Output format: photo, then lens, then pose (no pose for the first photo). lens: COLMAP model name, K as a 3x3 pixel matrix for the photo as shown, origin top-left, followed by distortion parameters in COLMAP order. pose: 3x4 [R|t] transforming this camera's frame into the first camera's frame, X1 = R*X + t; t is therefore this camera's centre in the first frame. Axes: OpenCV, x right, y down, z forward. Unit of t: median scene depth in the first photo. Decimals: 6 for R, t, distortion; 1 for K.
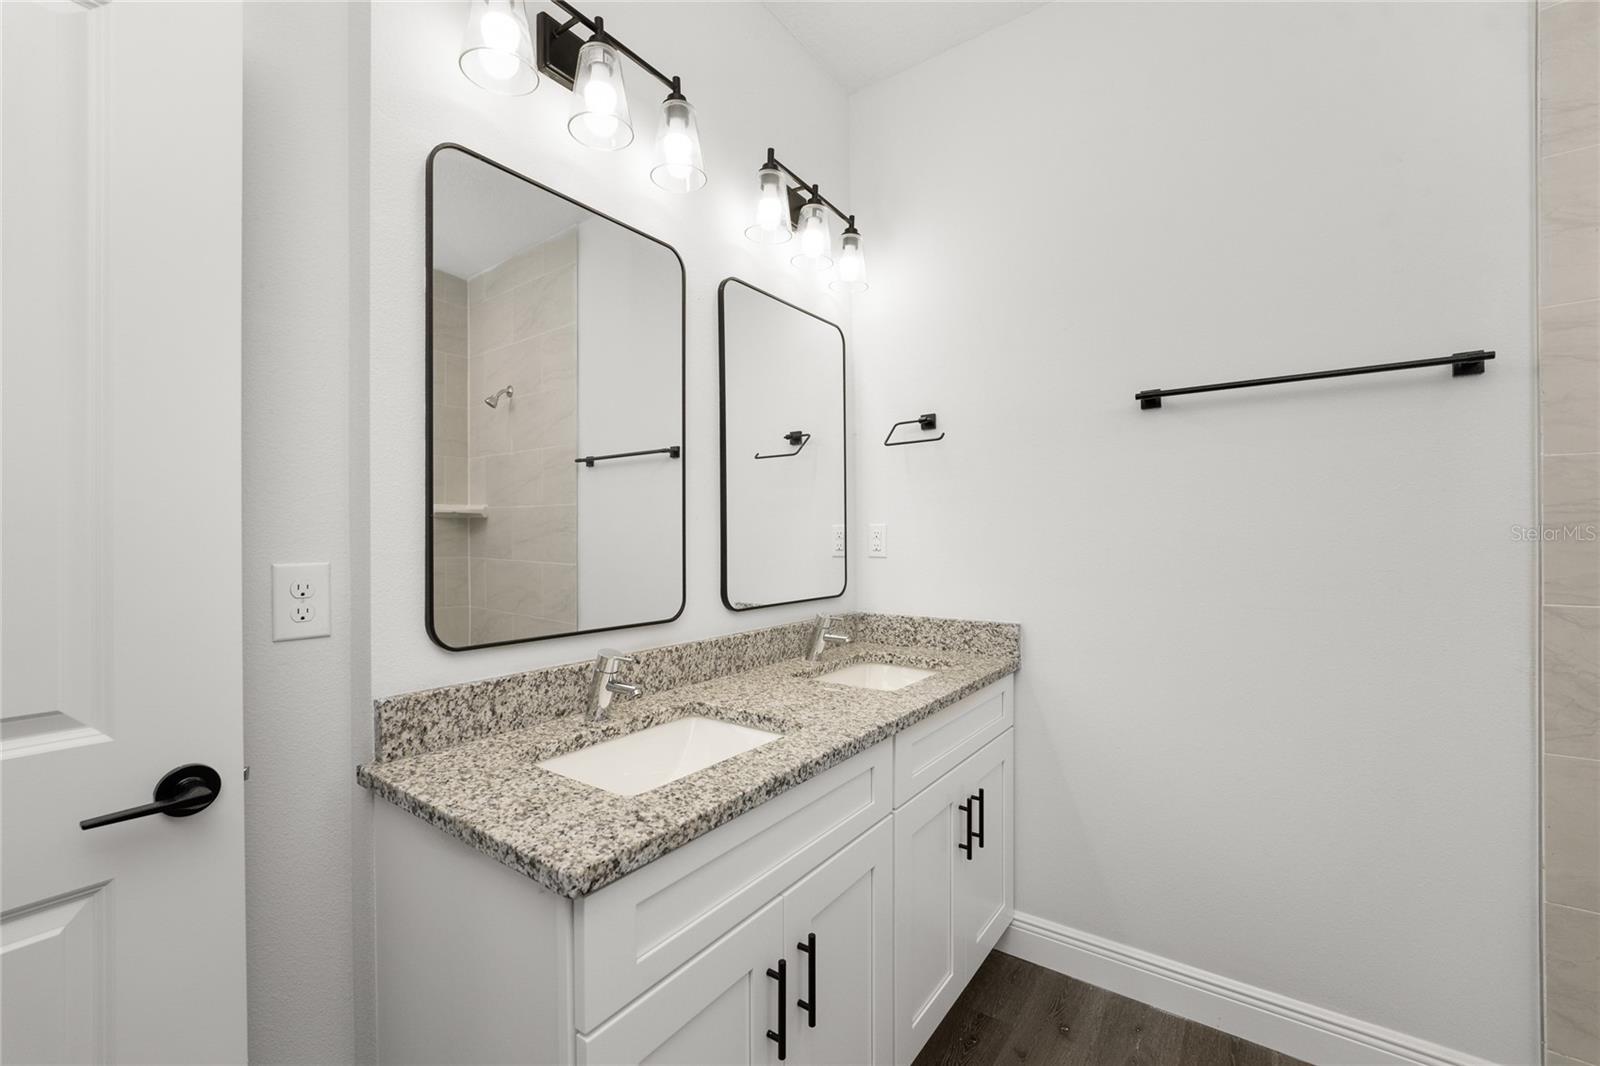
lens RADIAL K [[656.3, 0, 798.3], [0, 656.3, 532.5], [0, 0, 1]] dist [0.000301, 0.000034]
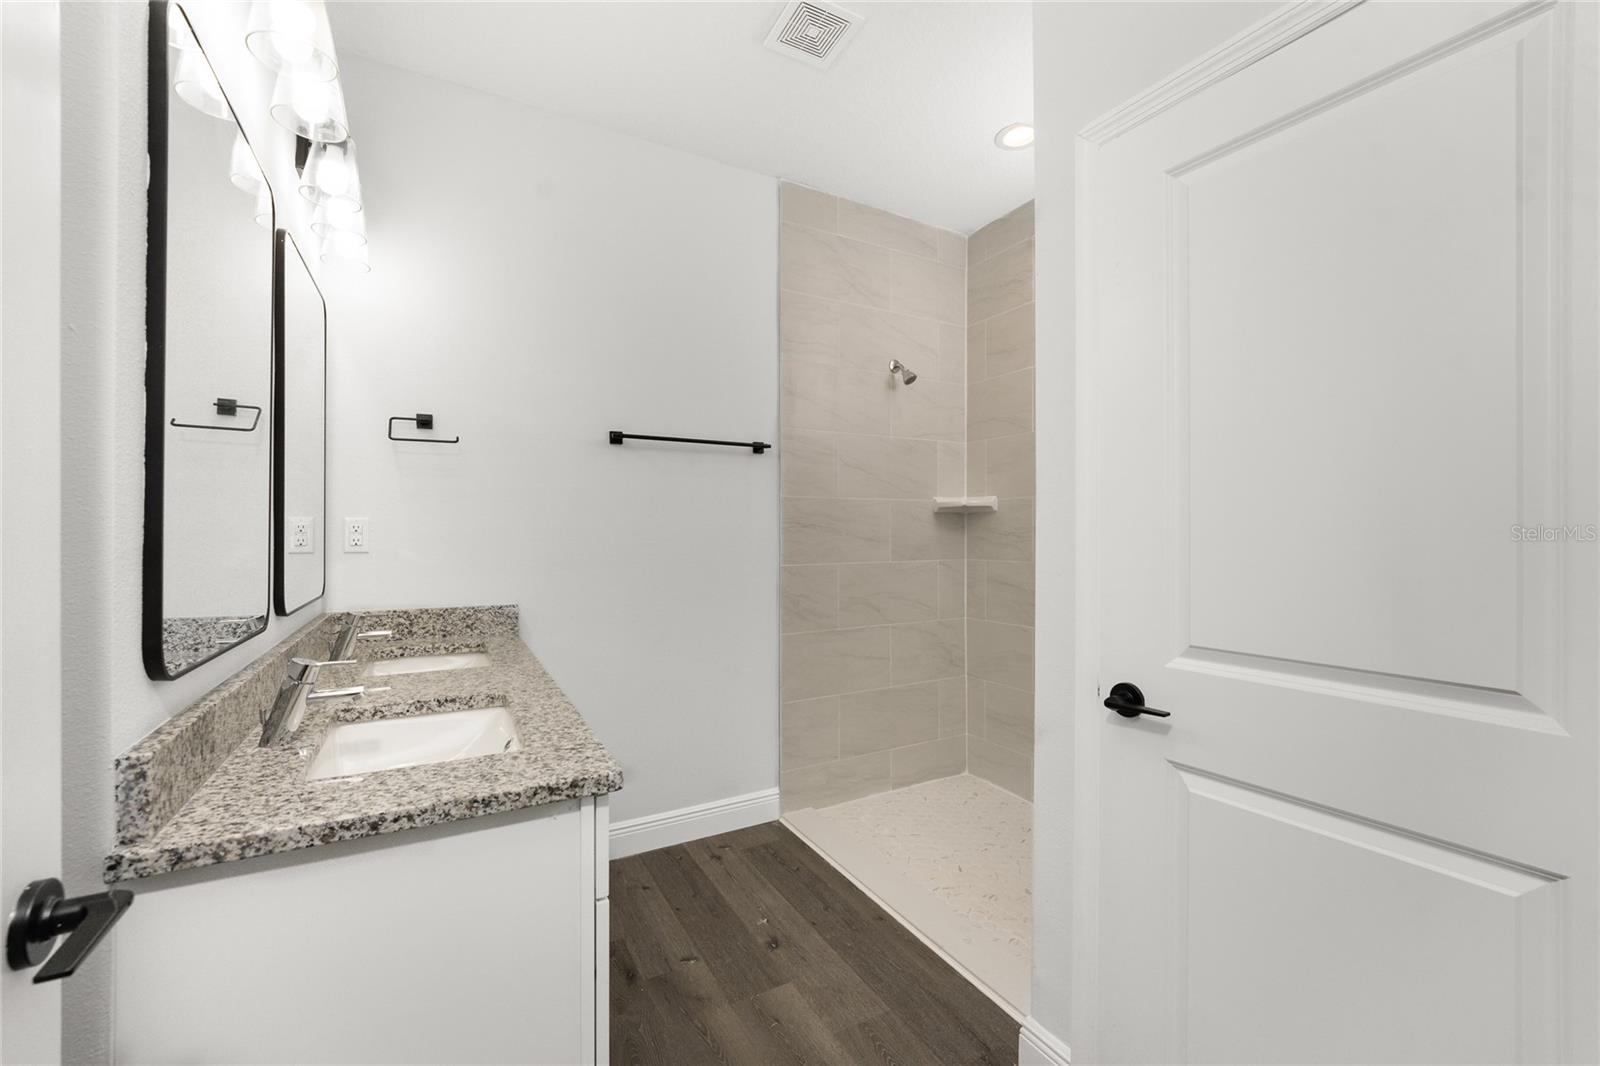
lens RADIAL K [[656.3, 0, 798.3], [0, 656.3, 532.5], [0, 0, 1]] dist [0.000301, 0.000034]
pose [[0.412775, 0.007184, 0.910805, -0.727855], [-0.010195, 0.999943, -0.003266, 0.008433], [-0.910776, -0.007938, 0.412825, 0.044986]]
